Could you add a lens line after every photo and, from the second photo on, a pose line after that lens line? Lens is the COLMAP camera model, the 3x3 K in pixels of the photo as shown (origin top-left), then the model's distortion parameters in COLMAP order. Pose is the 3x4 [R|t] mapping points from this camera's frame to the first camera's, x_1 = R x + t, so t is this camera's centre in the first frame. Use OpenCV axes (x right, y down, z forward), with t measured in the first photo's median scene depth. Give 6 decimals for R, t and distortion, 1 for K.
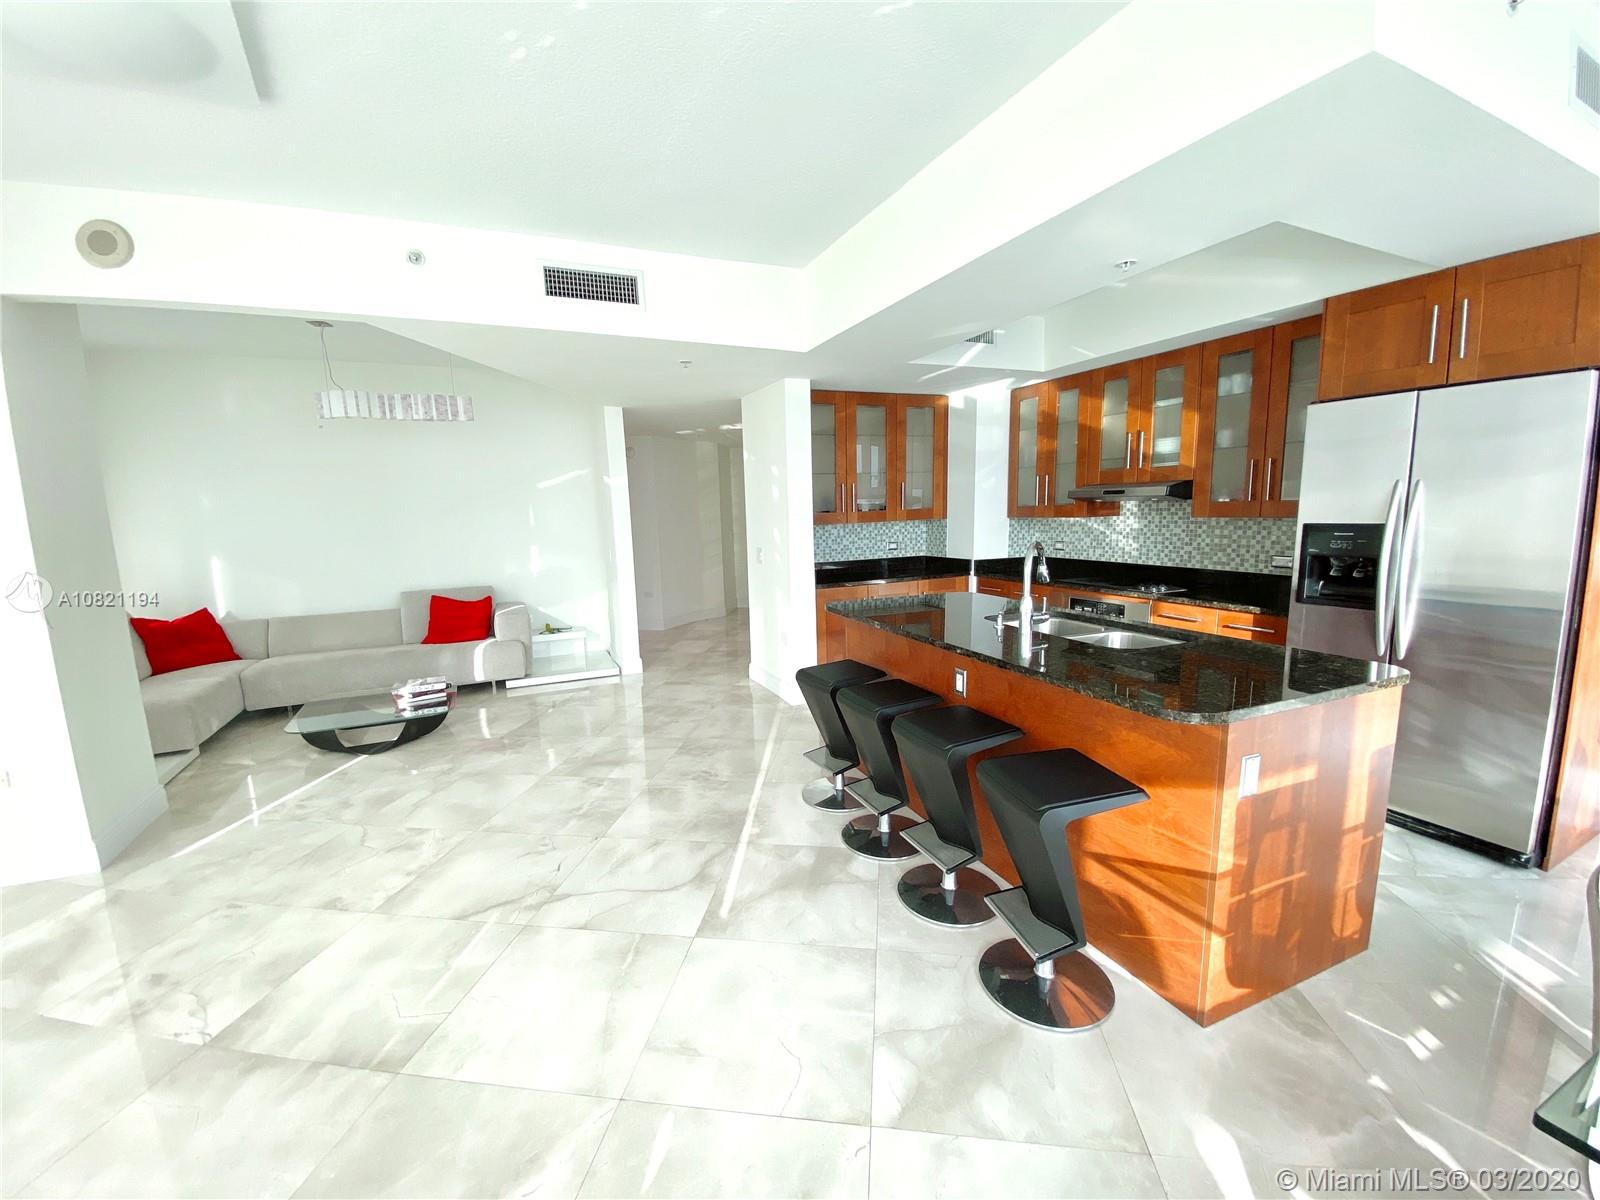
lens RADIAL K [[645.6, 0, 832.0], [0, 645.6, 603.9], [0, 0, 1]] dist [-0.036967, -0.000164]
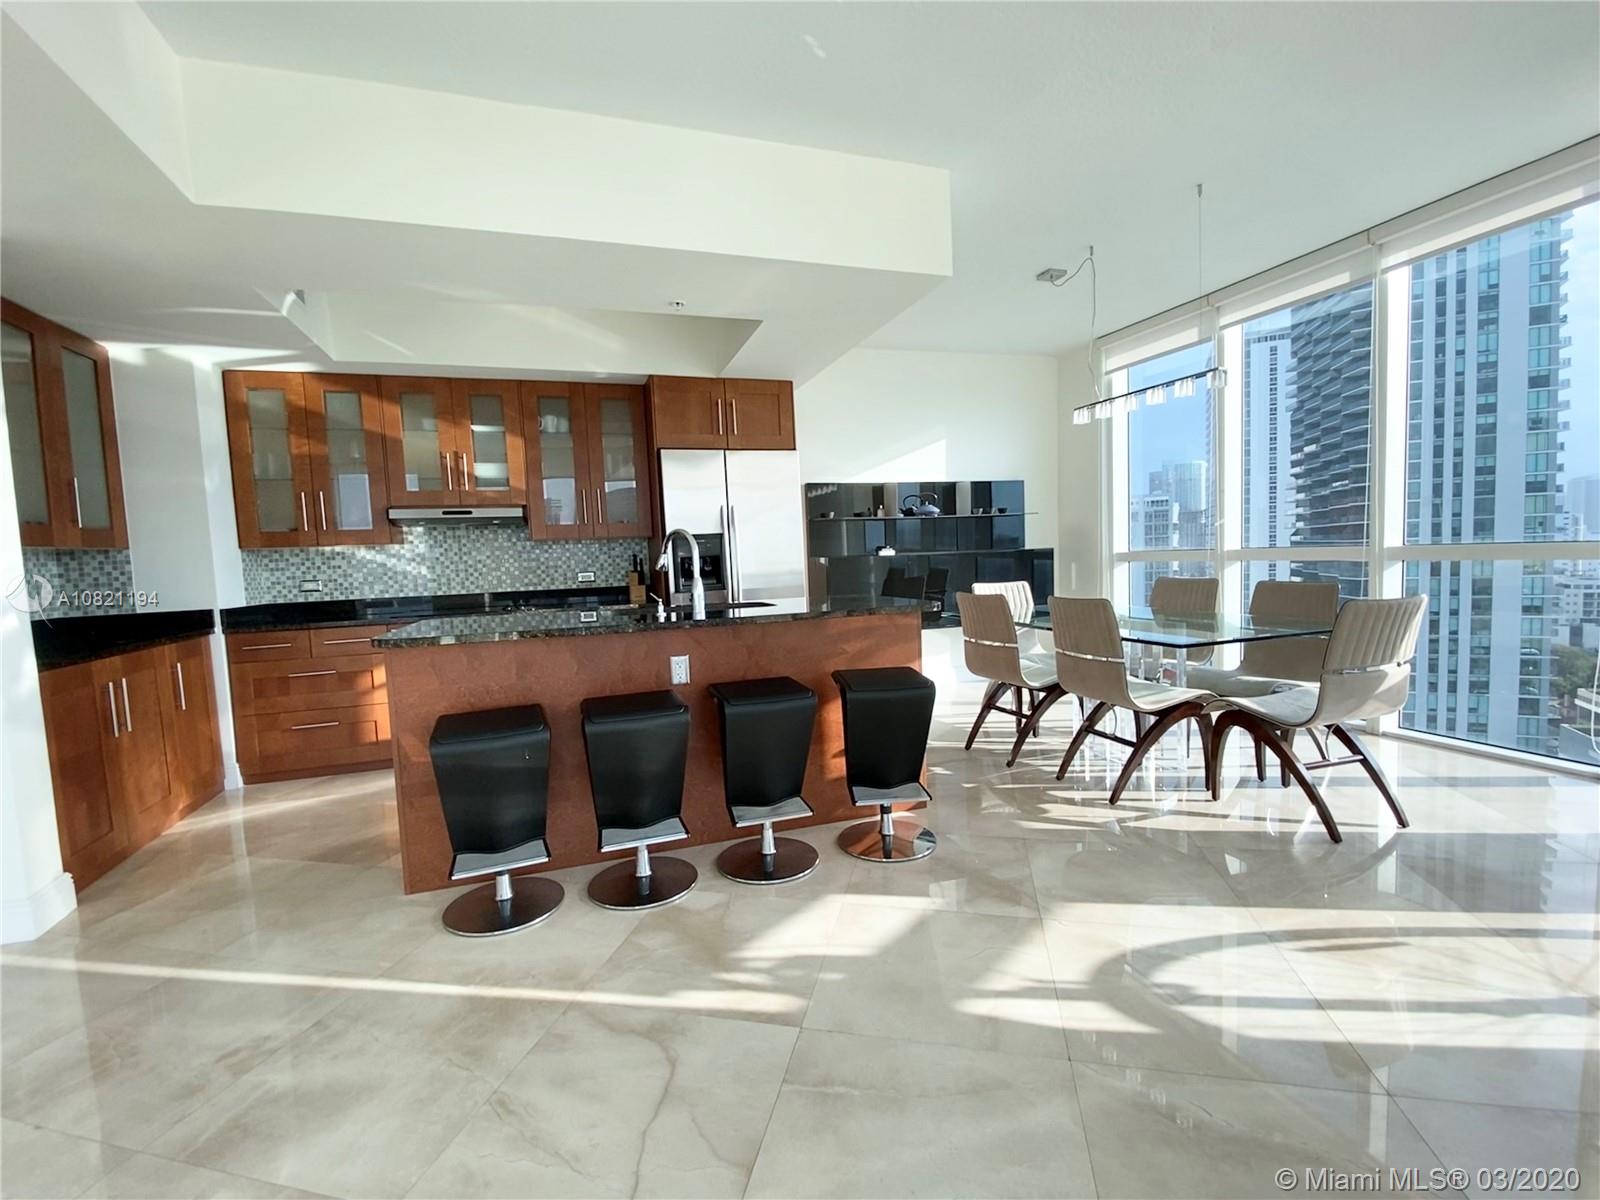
lens RADIAL K [[654.1, 0, 810.0], [0, 654.1, 601.4], [0, 0, 1]] dist [-0.016741, -0.000058]
pose [[0.124556, -0.058761, 0.990471, -0.413723], [0.179888, 0.983039, 0.035698, 0.010210], [-0.975769, 0.173728, 0.133014, 0.367033]]
